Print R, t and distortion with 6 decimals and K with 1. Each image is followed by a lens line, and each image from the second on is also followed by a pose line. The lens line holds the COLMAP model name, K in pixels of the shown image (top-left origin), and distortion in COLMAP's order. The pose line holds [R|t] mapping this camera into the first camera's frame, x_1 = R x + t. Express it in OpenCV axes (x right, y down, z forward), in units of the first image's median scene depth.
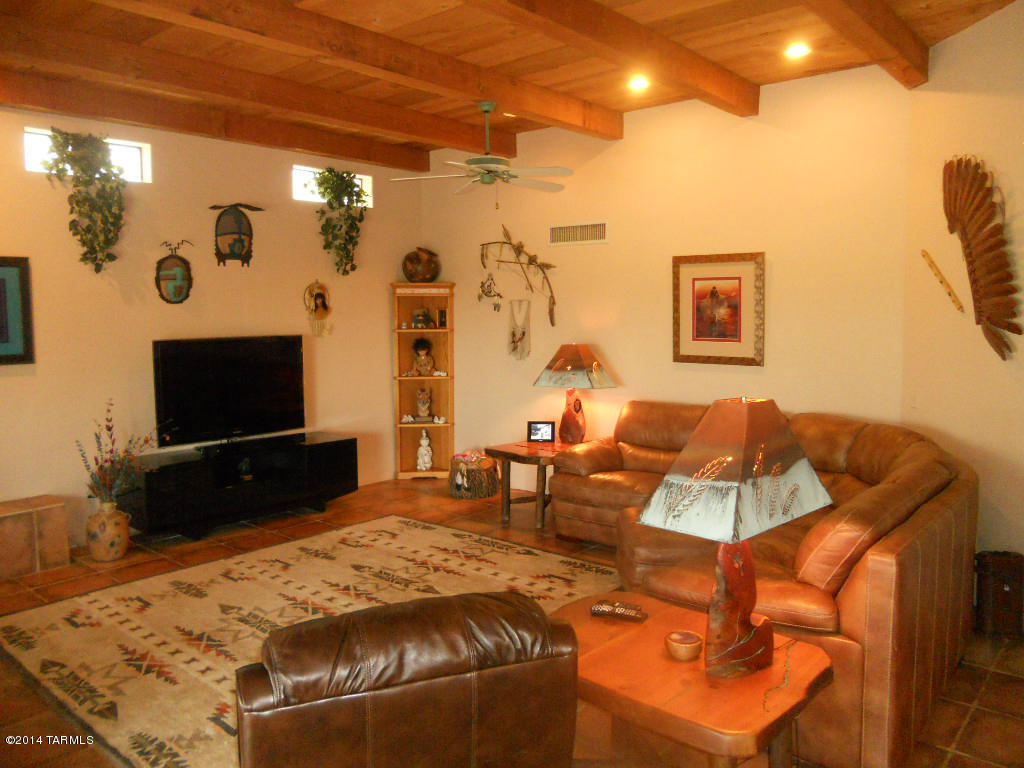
lens RADIAL K [[777.1, 0, 513.8], [0, 777.1, 371.9], [0, 0, 1]] dist [-0.012265, -0.047702]
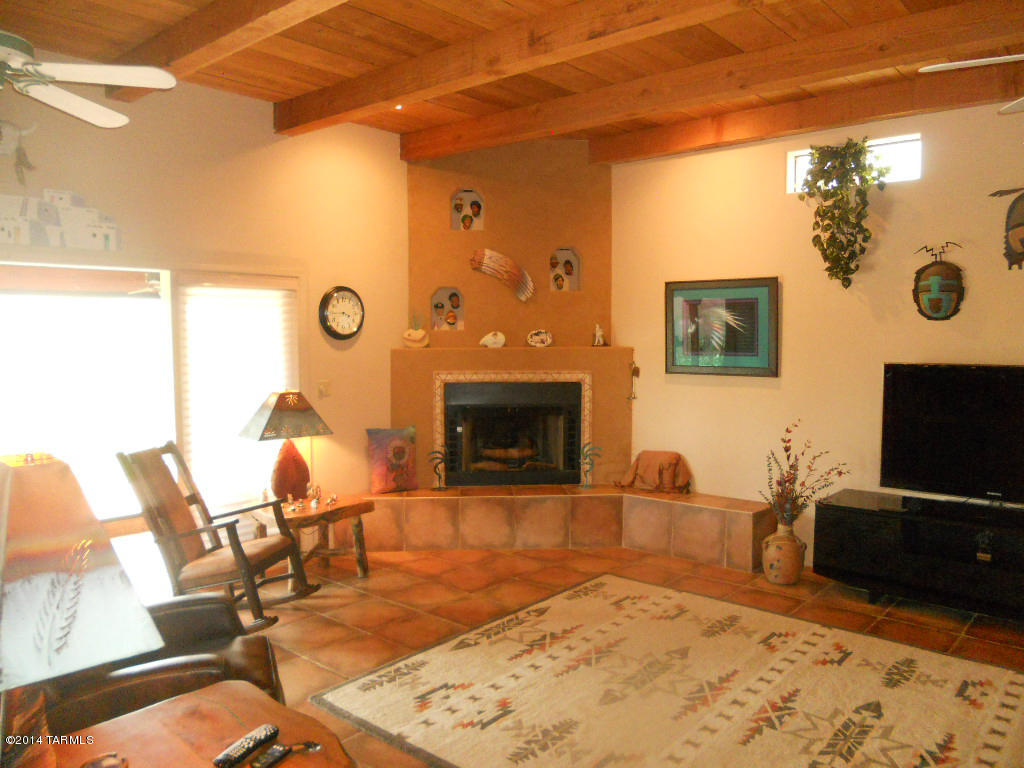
lens RADIAL K [[777.1, 0, 513.8], [0, 777.1, 371.9], [0, 0, 1]] dist [-0.012265, -0.047702]
pose [[-0.005207, 0.061426, -0.998098, 0.454623], [-0.083090, 0.994634, 0.061646, -0.056281], [0.996528, 0.083253, -0.000075, 0.666169]]
